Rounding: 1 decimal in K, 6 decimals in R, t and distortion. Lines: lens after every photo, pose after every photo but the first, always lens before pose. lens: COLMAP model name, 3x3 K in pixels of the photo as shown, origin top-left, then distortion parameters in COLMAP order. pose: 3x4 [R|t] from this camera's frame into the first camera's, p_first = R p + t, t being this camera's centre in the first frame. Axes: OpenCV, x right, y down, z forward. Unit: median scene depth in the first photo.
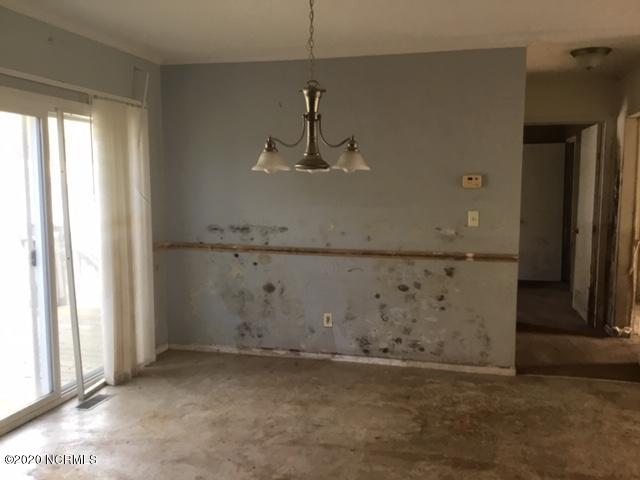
lens RADIAL K [[573.3, 0, 320.0], [0, 573.3, 240.0], [0, 0, 1]] dist [0.082161, -0.146212]
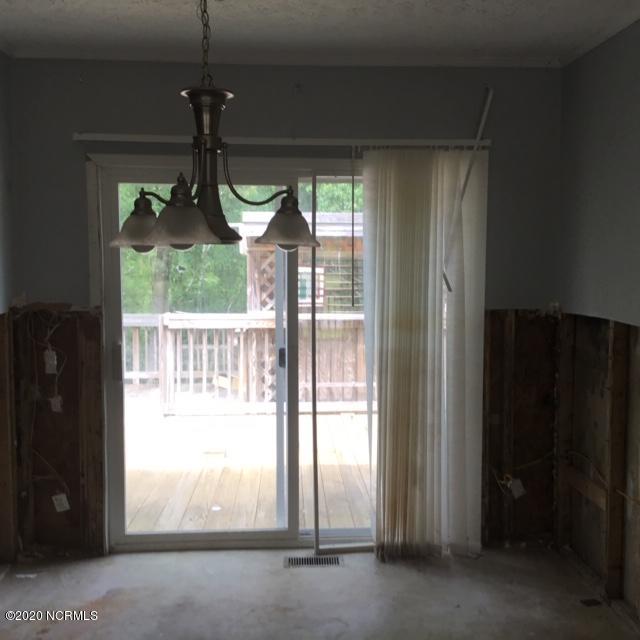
lens RADIAL K [[764.5, 0, 320.0], [0, 764.5, 320.0], [0, 0, 1]] dist [0.171003, -0.340095]
pose [[0.306300, 0.075949, -0.948900, 0.516546], [-0.099815, 0.993880, 0.047330, -0.074008], [0.946688, 0.080217, 0.312006, 0.665078]]
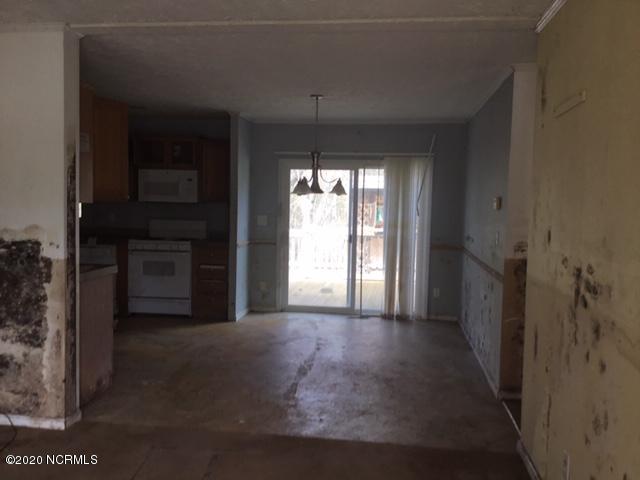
lens RADIAL K [[580.0, 0, 332.1], [0, 580.0, 225.2], [0, 0, 1]] dist [0.100543, -0.142618]
pose [[0.149144, 0.042346, -0.987908, 1.400589], [-0.121165, 0.992336, 0.024244, -0.055555], [0.981364, 0.116084, 0.153132, 0.584808]]
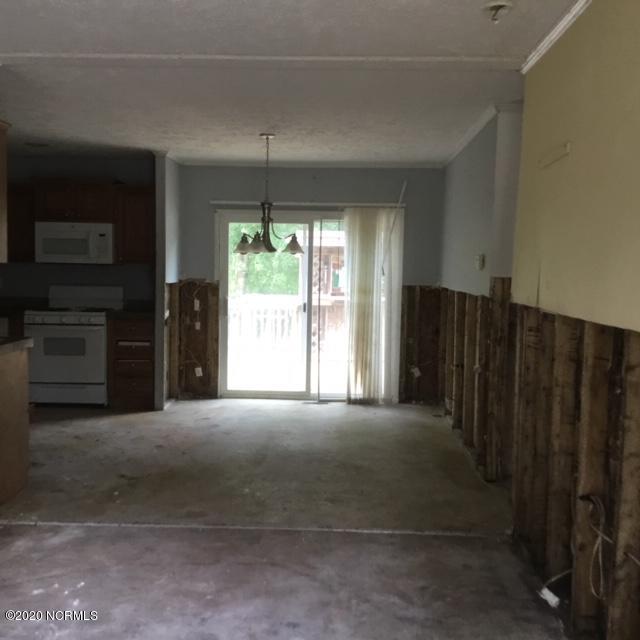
lens RADIAL K [[756.8, 0, 320.9], [0, 756.8, 290.4], [0, 0, 1]] dist [0.143716, -0.010205]
pose [[0.215448, 0.035687, -0.975863, 1.520327], [-0.117050, 0.993071, 0.010474, -0.044639], [0.969475, 0.111968, 0.218132, 0.533661]]
